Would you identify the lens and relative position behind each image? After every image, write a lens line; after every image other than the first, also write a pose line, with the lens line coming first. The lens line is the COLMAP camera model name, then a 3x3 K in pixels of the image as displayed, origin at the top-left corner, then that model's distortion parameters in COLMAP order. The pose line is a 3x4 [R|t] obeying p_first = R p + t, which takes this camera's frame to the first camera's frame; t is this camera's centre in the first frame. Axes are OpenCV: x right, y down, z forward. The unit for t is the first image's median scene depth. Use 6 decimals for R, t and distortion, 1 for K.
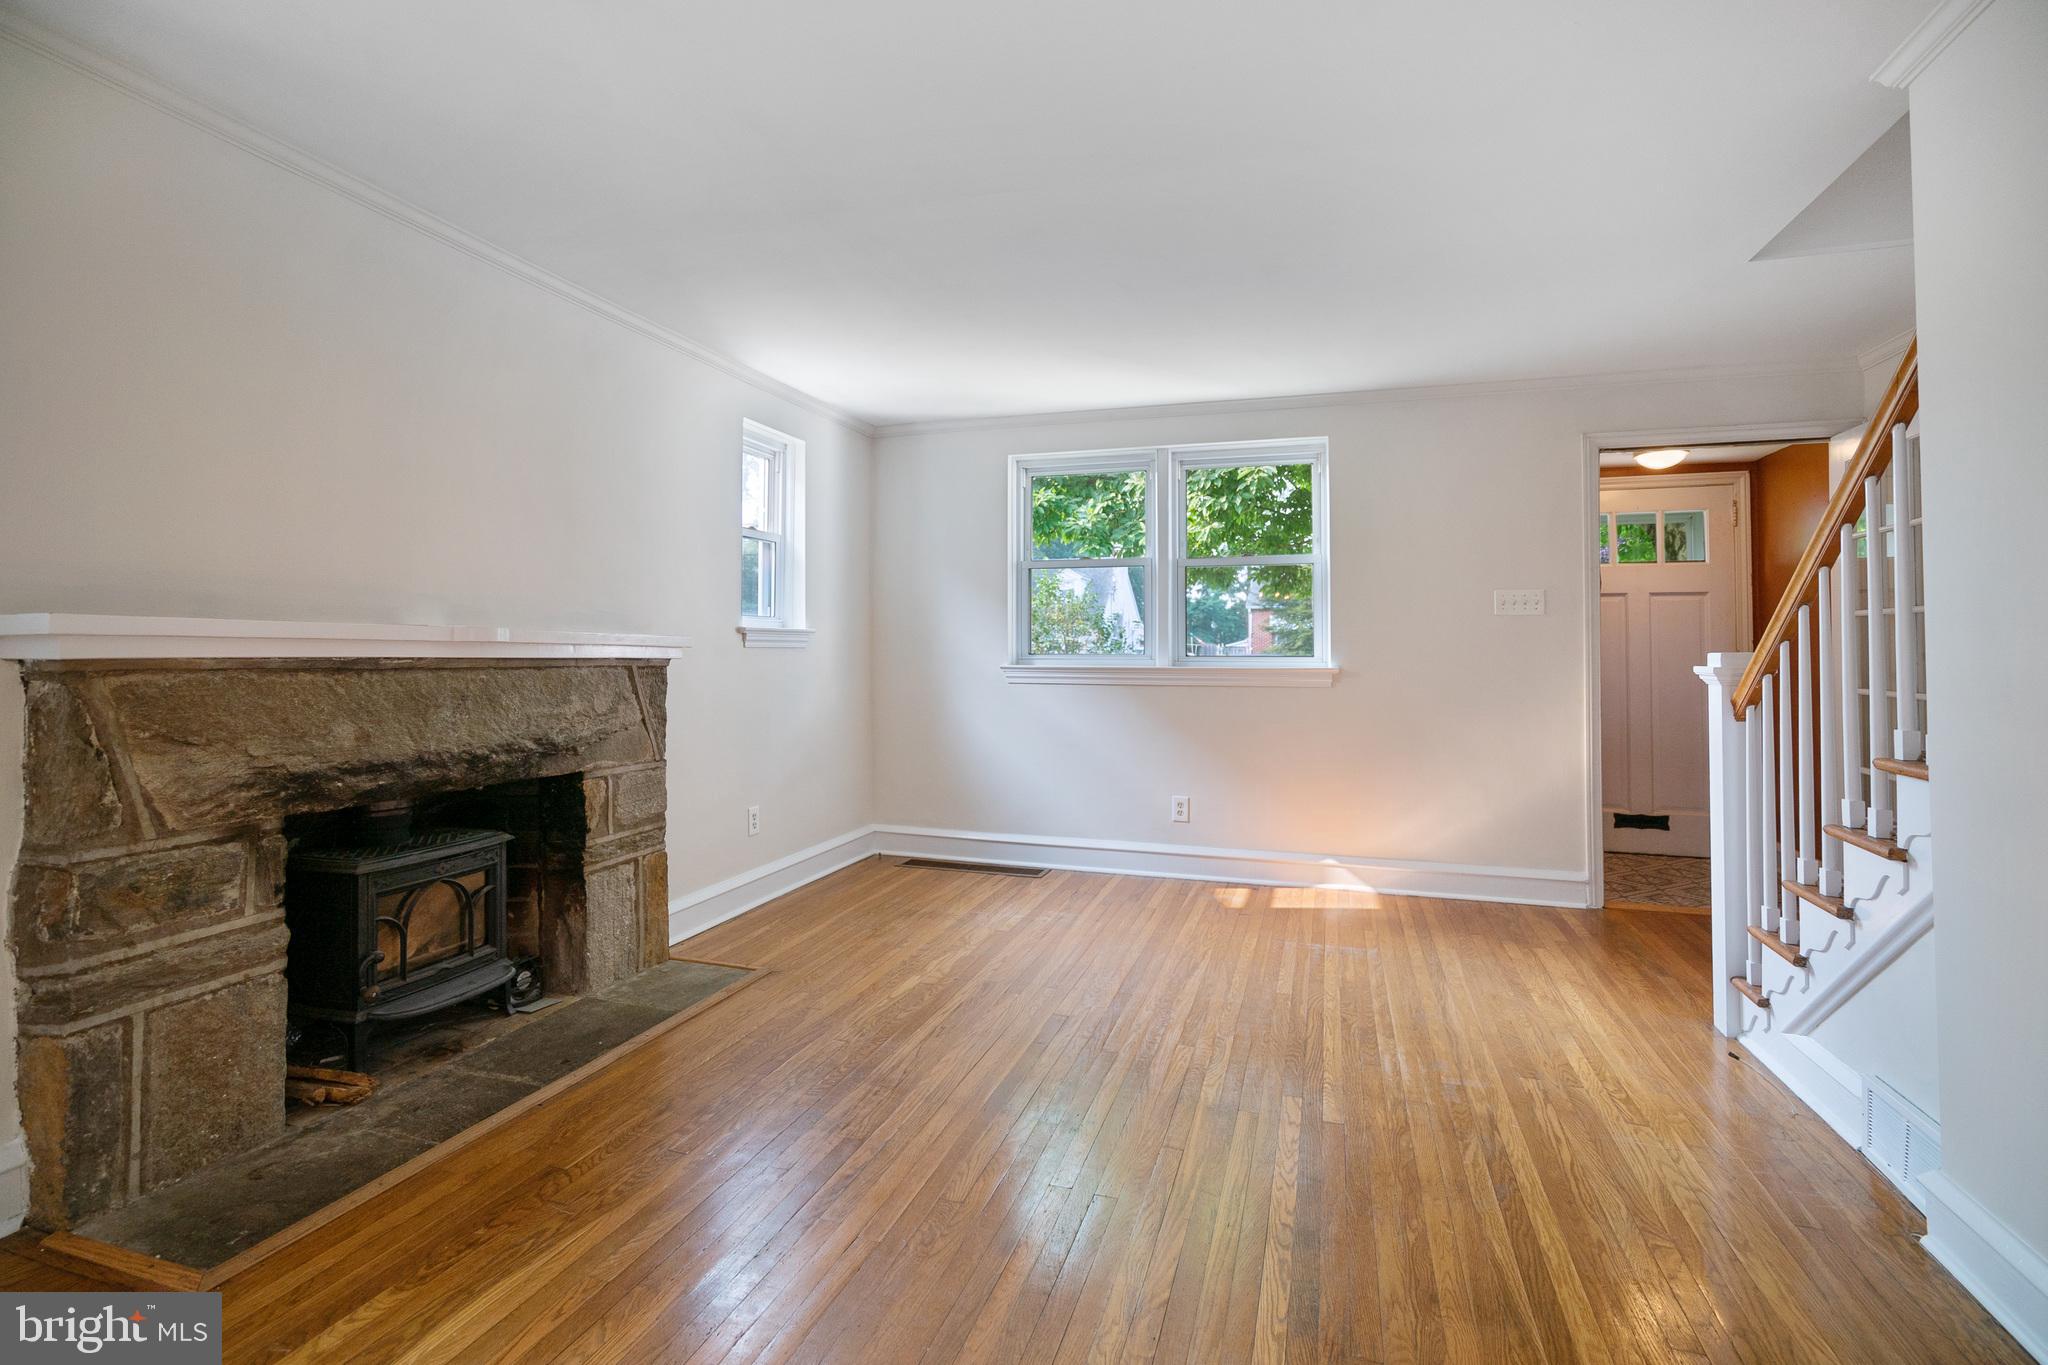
lens RADIAL K [[968.4, 0, 1021.5], [0, 968.4, 628.4], [0, 0, 1]] dist [-0.004079, -0.000446]
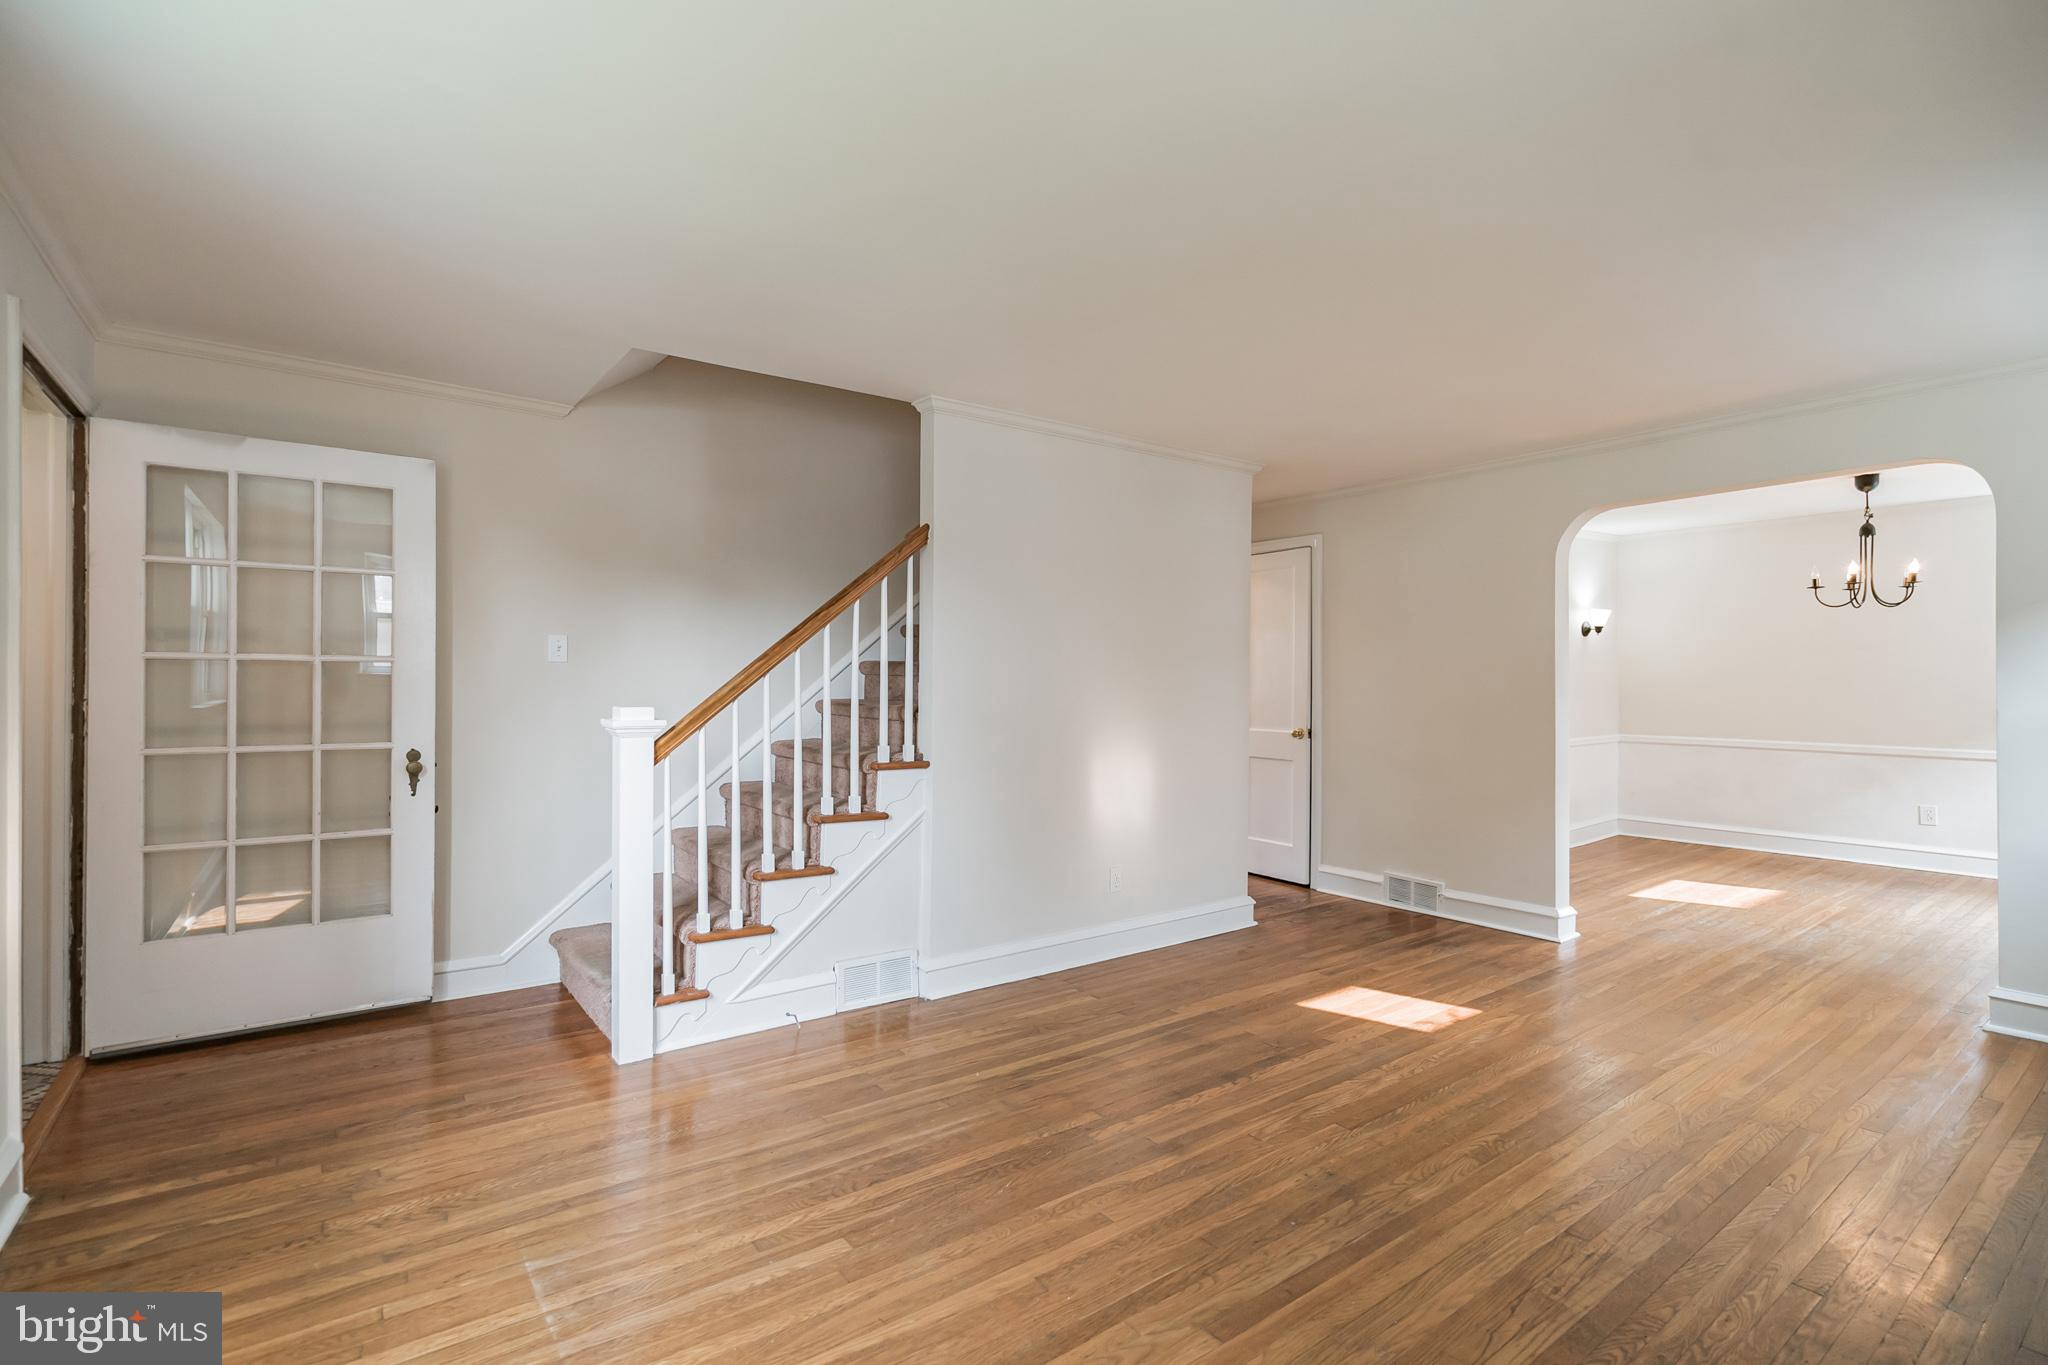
lens RADIAL K [[949.1, 0, 967.7], [0, 949.1, 675.8], [0, 0, 1]] dist [-0.005235, 0.002050]
pose [[-0.790753, -0.004363, 0.612120, -0.211993], [-0.021511, 0.999555, -0.020665, 0.005626], [-0.611758, -0.029509, -0.790495, 1.682311]]
